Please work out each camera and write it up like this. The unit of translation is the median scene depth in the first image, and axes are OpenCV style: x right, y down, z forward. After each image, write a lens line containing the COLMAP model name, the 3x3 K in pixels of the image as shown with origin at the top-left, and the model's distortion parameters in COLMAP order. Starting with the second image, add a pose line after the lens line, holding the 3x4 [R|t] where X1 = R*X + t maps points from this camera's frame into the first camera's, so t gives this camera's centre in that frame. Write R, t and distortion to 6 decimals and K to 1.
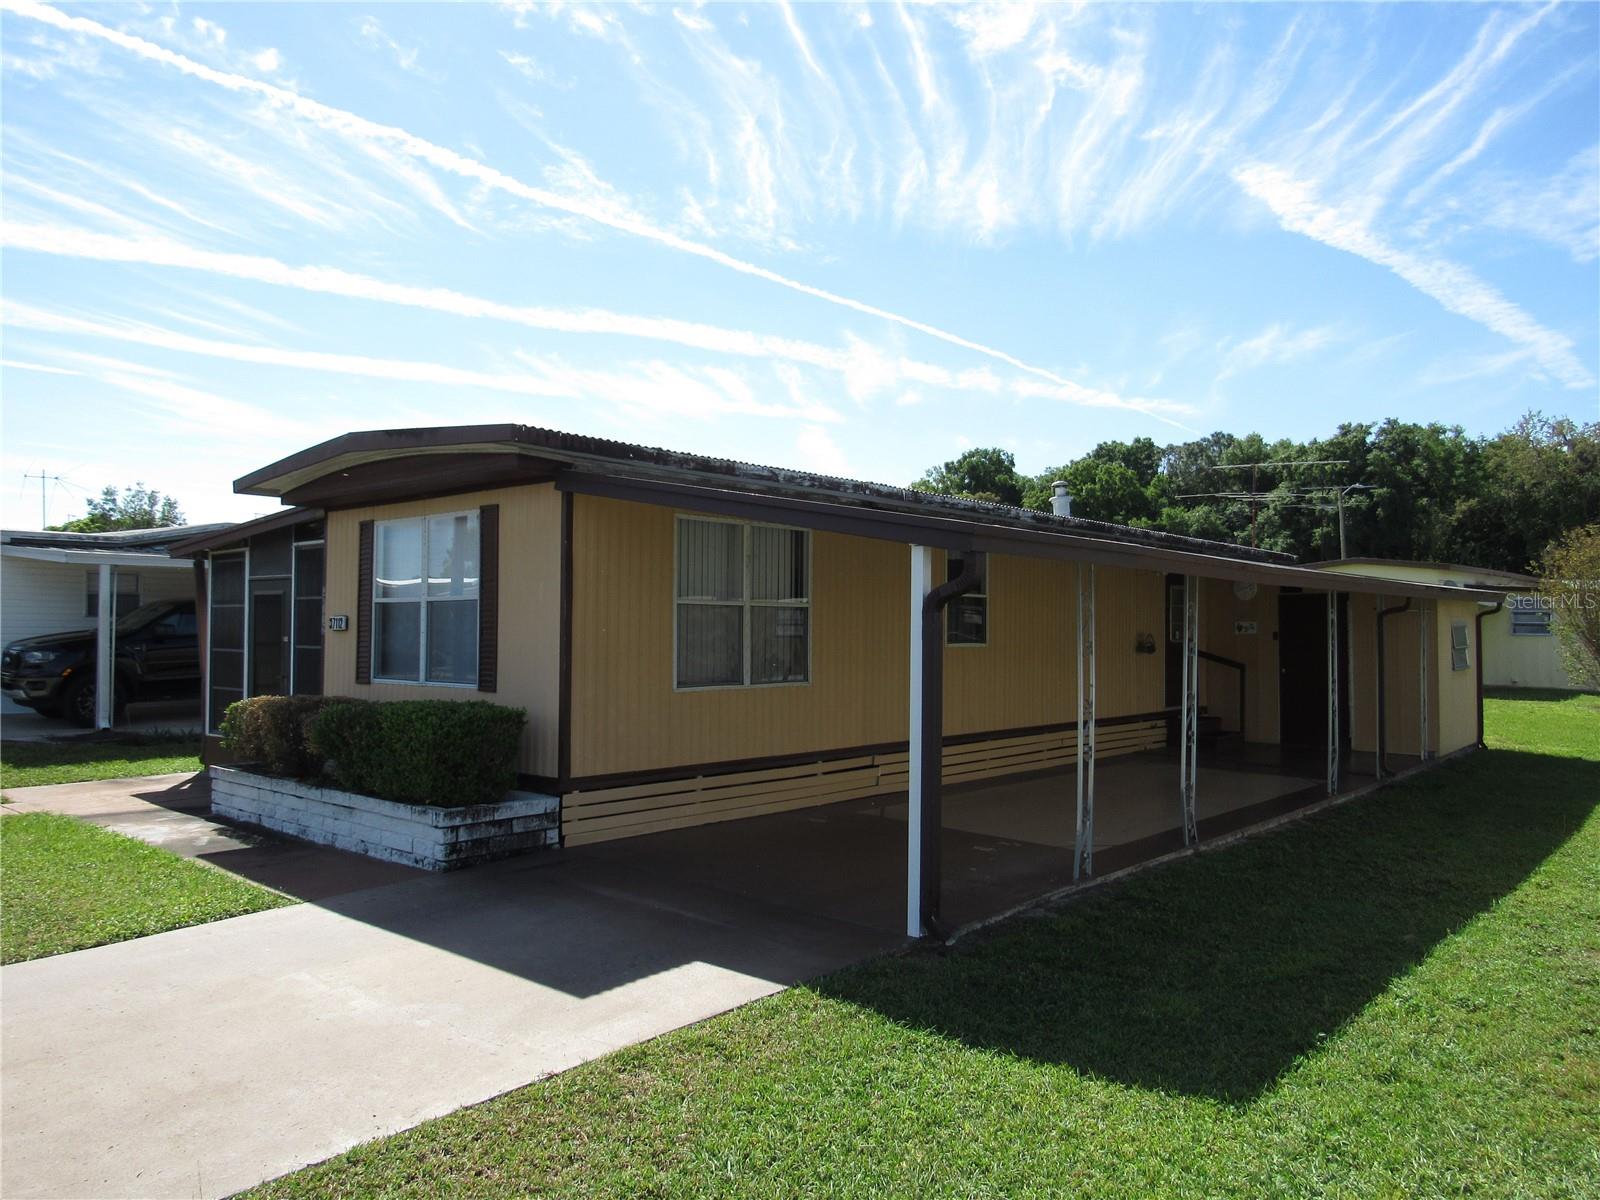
lens RADIAL K [[1148.8, 0, 793.6], [0, 1148.8, 597.8], [0, 0, 1]] dist [-0.028016, 0.010938]
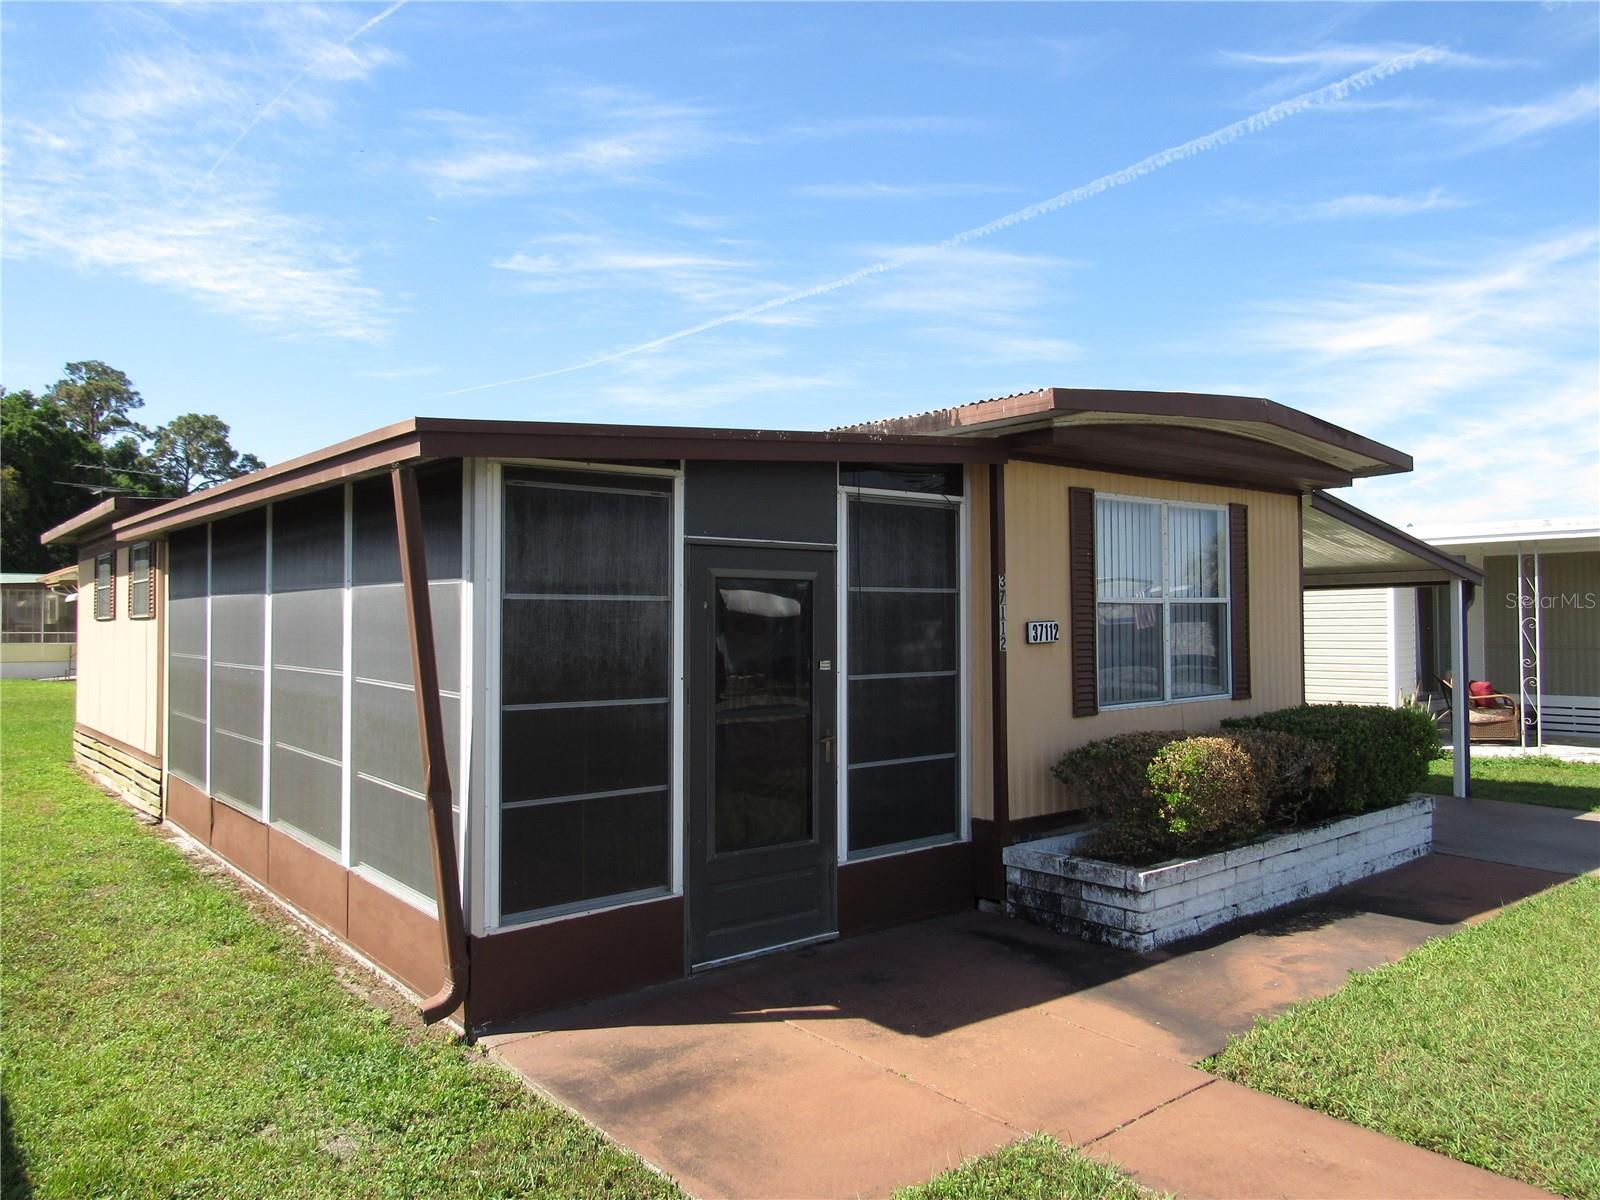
lens RADIAL K [[1148.8, 0, 813.5], [0, 1148.8, 568.8], [0, 0, 1]] dist [-0.028016, 0.010938]
pose [[0.145624, 0.040758, 0.988500, -0.110690], [-0.022003, 0.999037, -0.037951, 0.001384], [-0.989095, -0.016223, 0.146381, 0.105577]]
